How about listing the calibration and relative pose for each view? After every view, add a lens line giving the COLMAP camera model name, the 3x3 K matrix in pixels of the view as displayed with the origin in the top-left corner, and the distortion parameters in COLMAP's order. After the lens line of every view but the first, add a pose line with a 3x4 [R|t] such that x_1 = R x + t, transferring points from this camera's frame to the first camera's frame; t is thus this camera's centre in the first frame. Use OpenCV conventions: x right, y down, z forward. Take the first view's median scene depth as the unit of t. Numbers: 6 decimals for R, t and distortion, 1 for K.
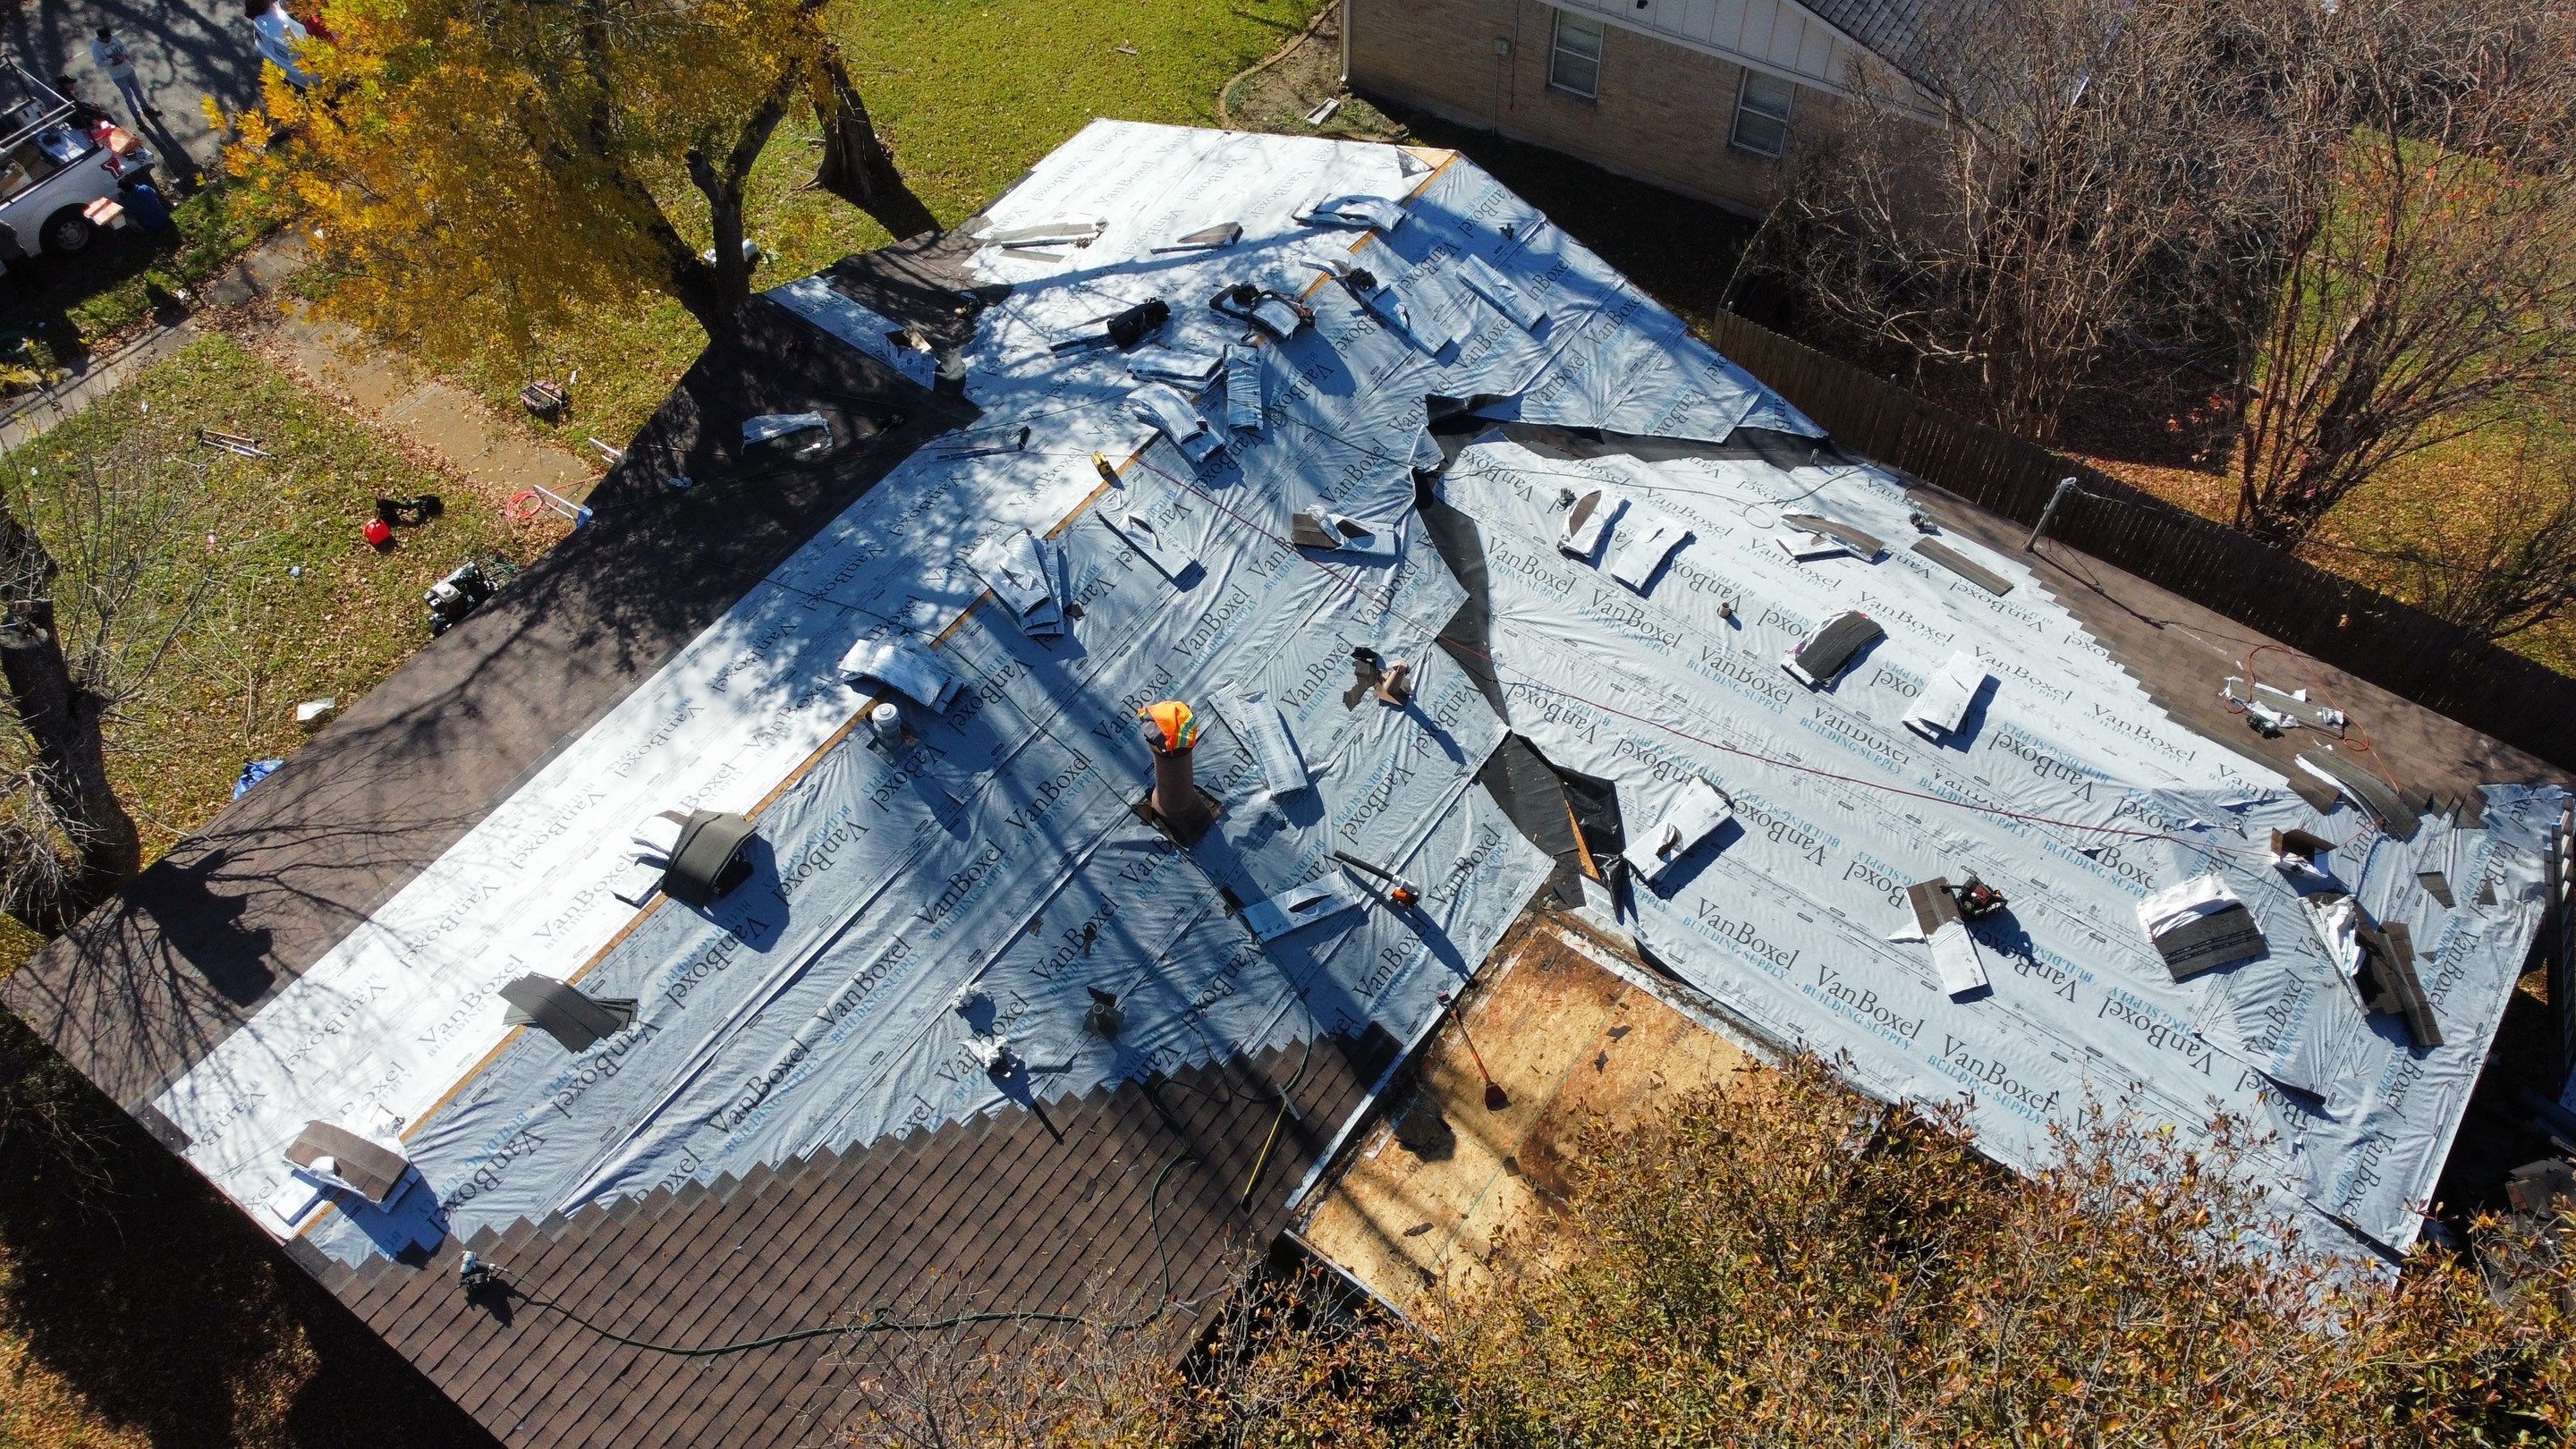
lens RADIAL K [[1928.8, 0, 1289.5], [0, 1928.8, 724.9], [0, 0, 1]] dist [-0.001035, 0.004202]
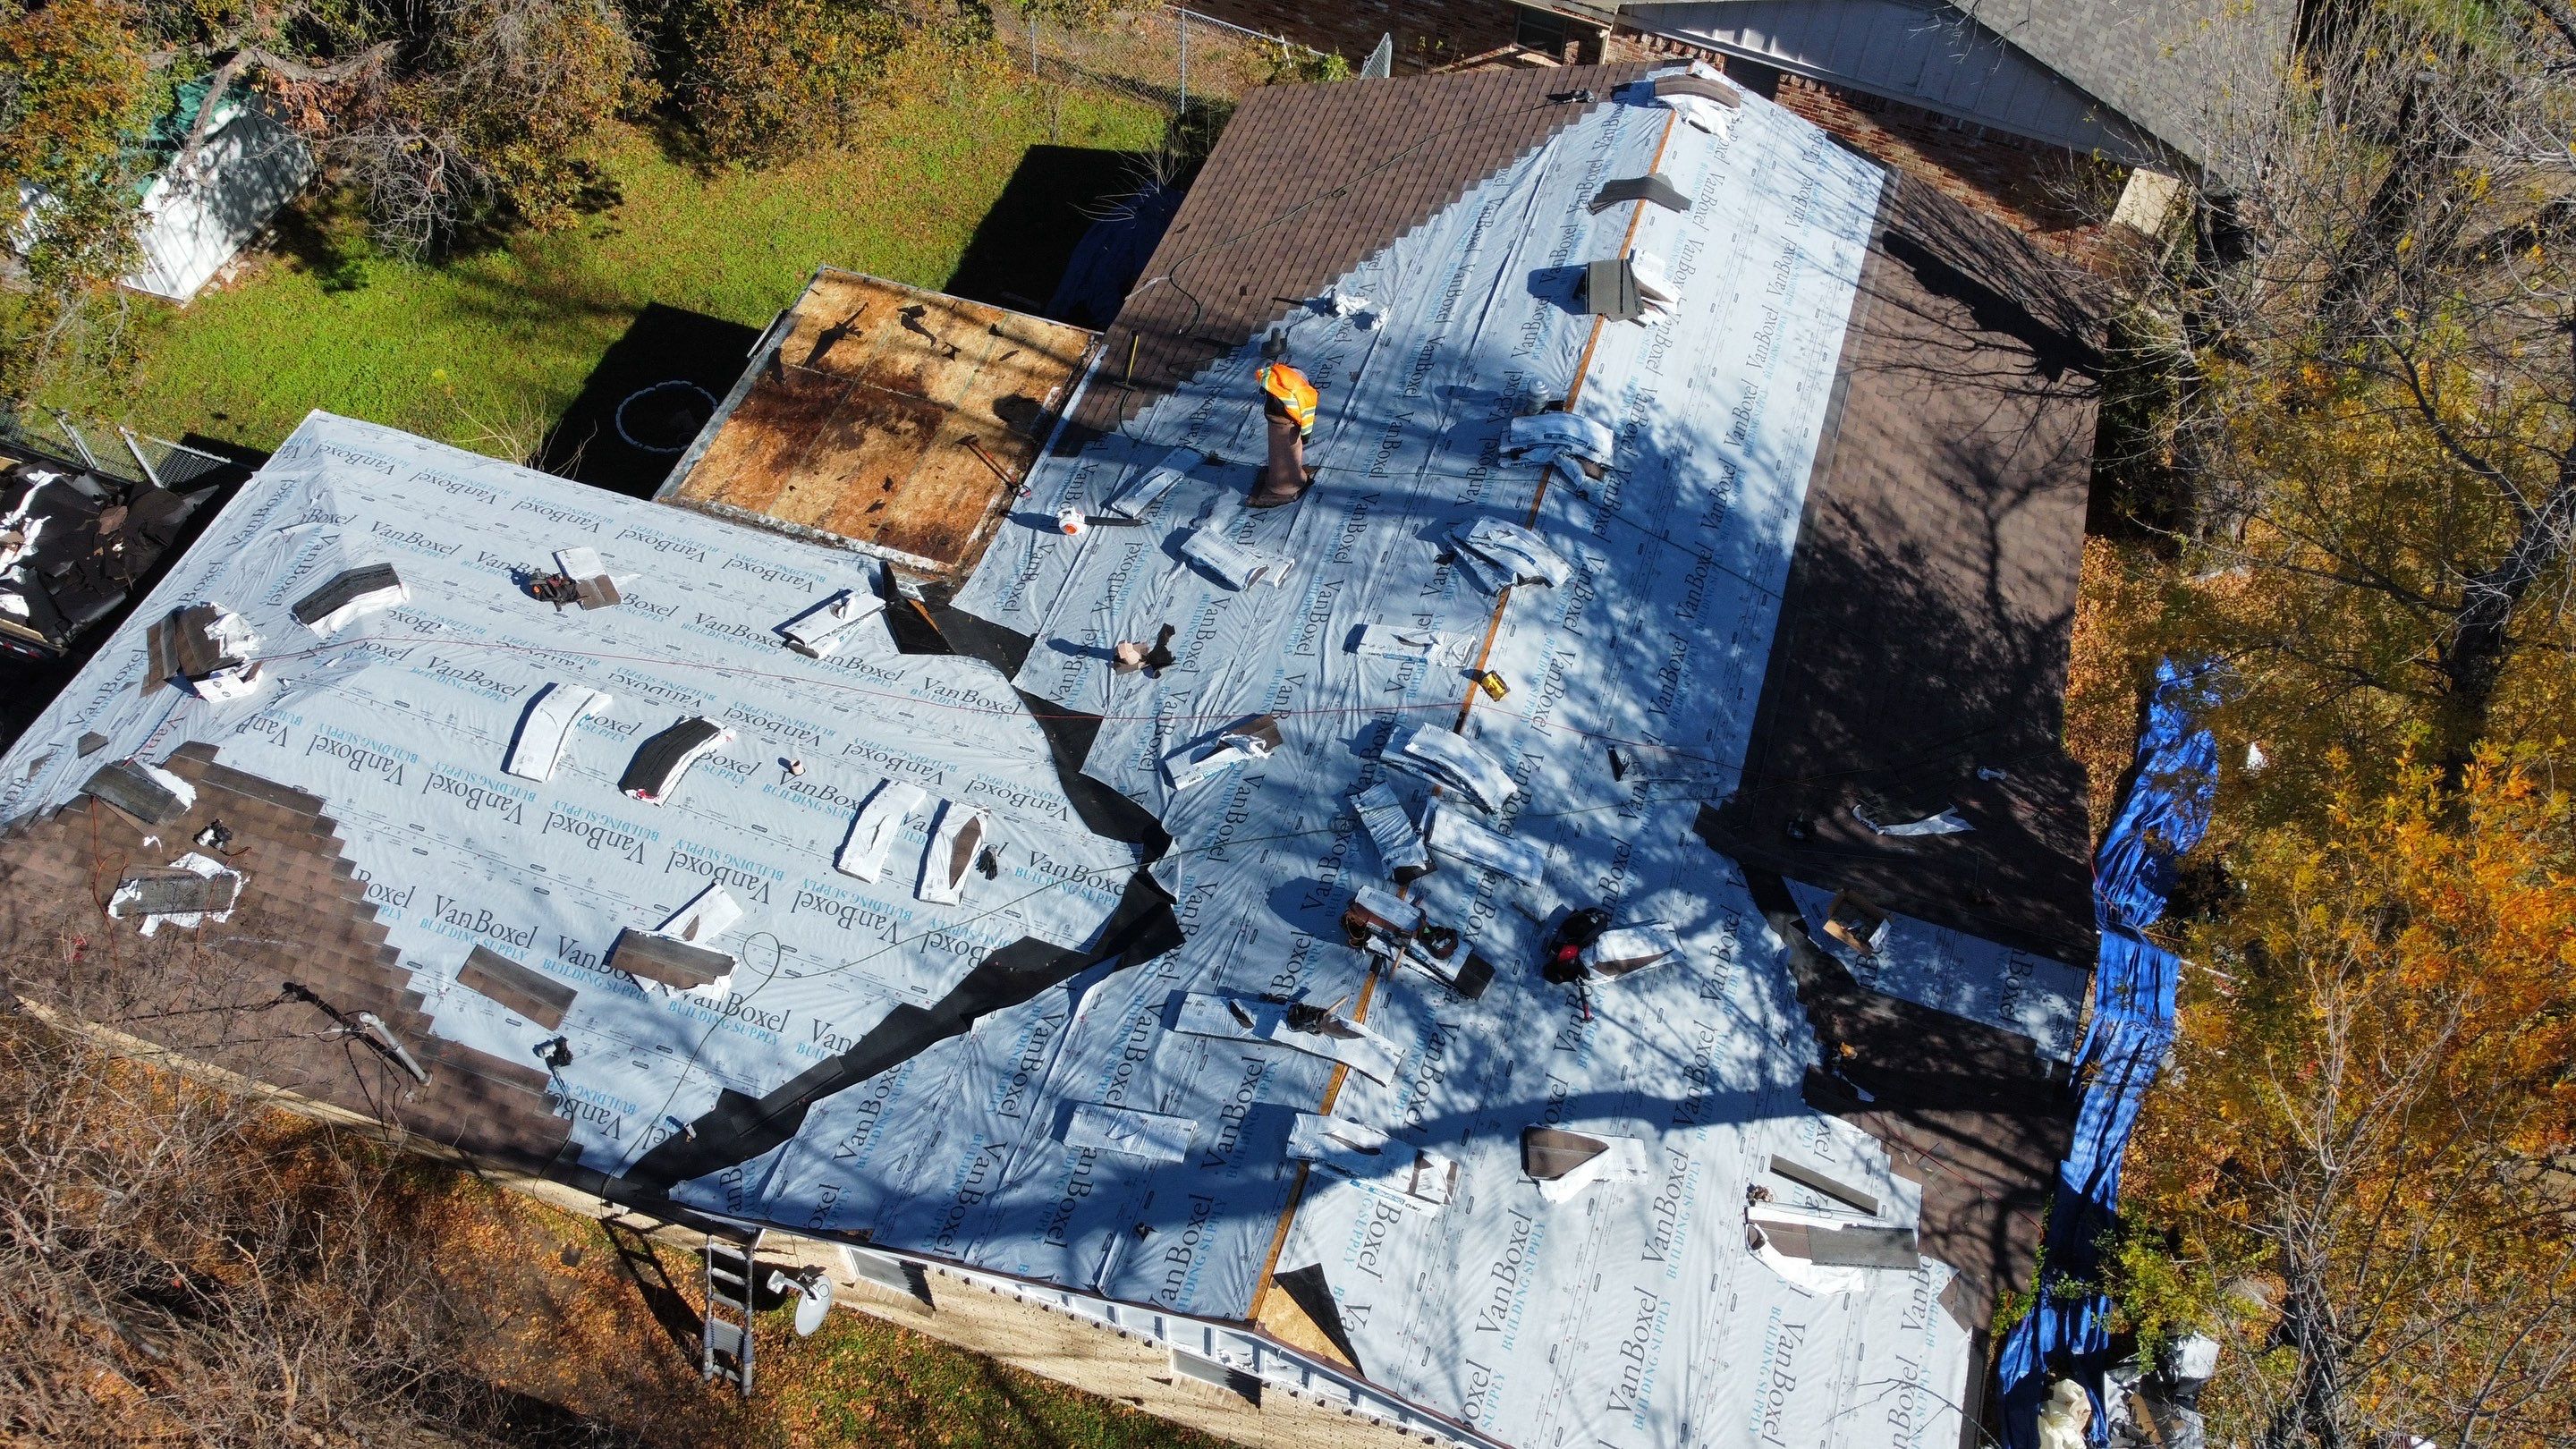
lens RADIAL K [[1928.8, 0, 1288.8], [0, 1928.8, 724.6], [0, 0, 1]] dist [-0.001035, 0.004202]
pose [[-0.952039, 0.237789, -0.192556, 0.184900], [-0.256412, -0.276641, 0.926133, -1.021851], [0.166956, 0.931089, 0.324345, 0.764405]]
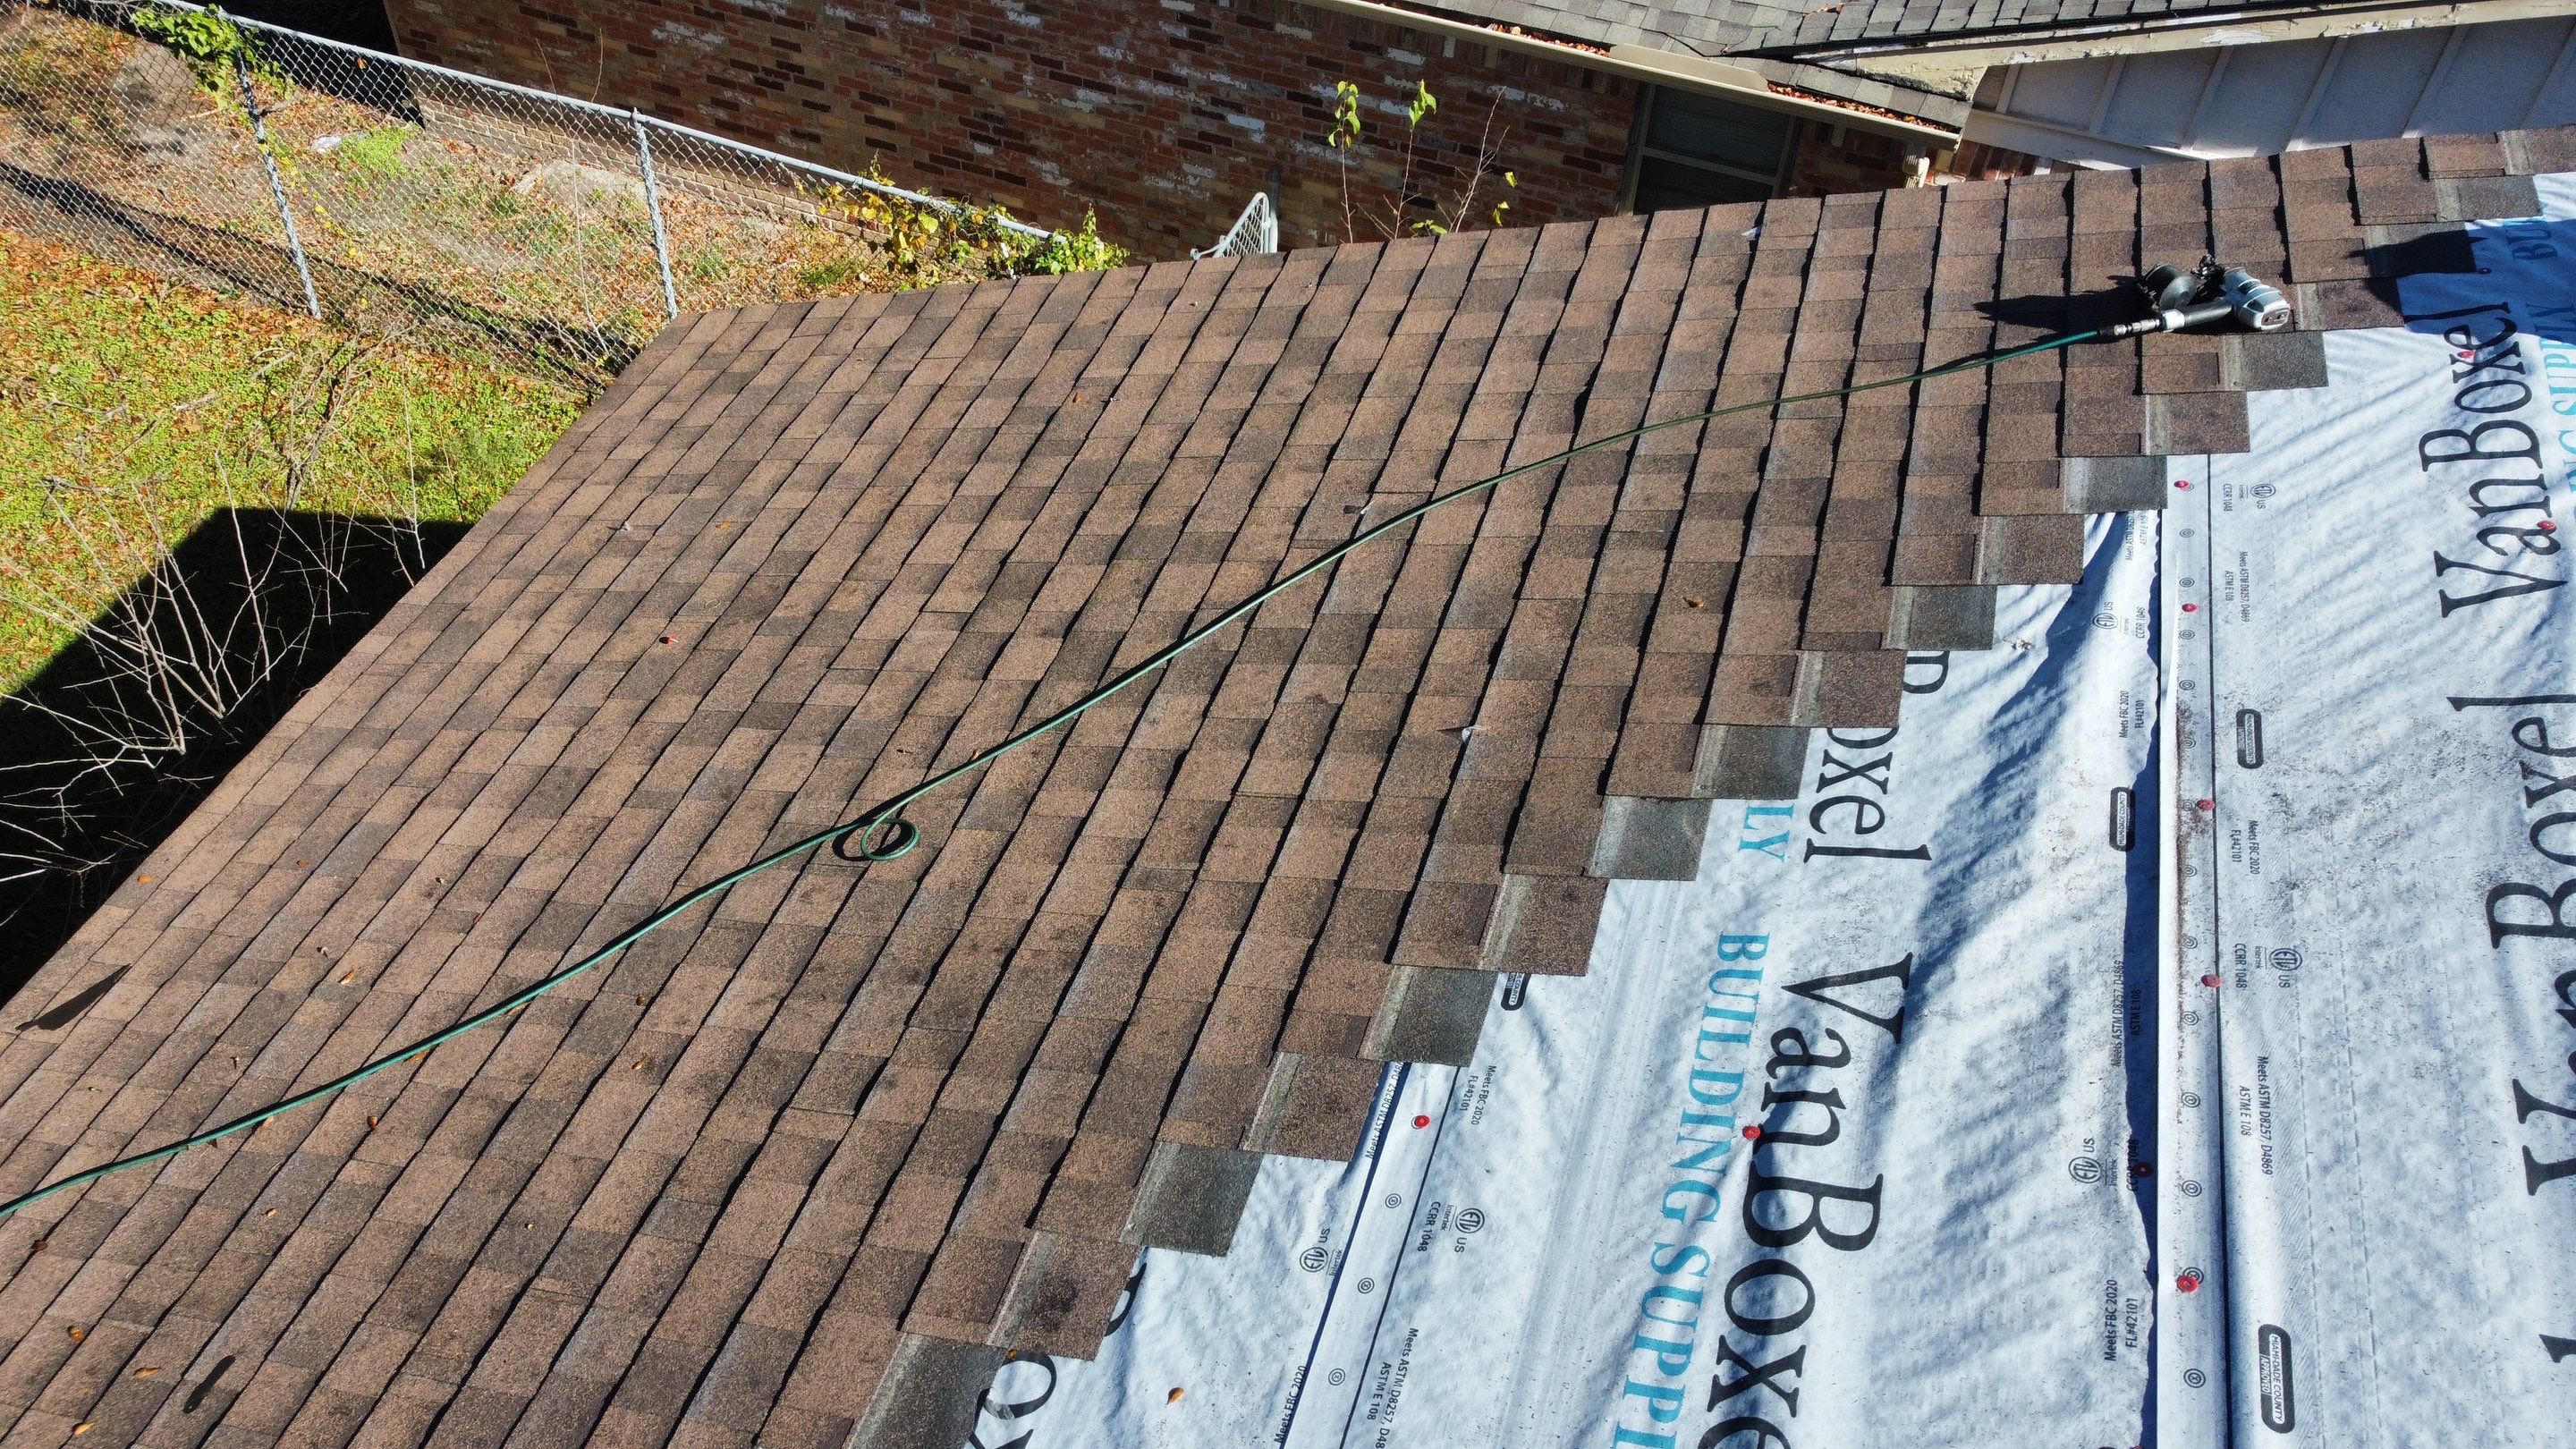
lens RADIAL K [[1928.8, 0, 1290.4], [0, 1928.8, 723.6], [0, 0, 1]] dist [-0.001035, 0.004202]
pose [[-0.945770, 0.215144, -0.243375, -0.173691], [-0.274729, -0.130005, 0.952692, 0.032951], [0.173326, 0.967890, 0.182061, 0.811542]]
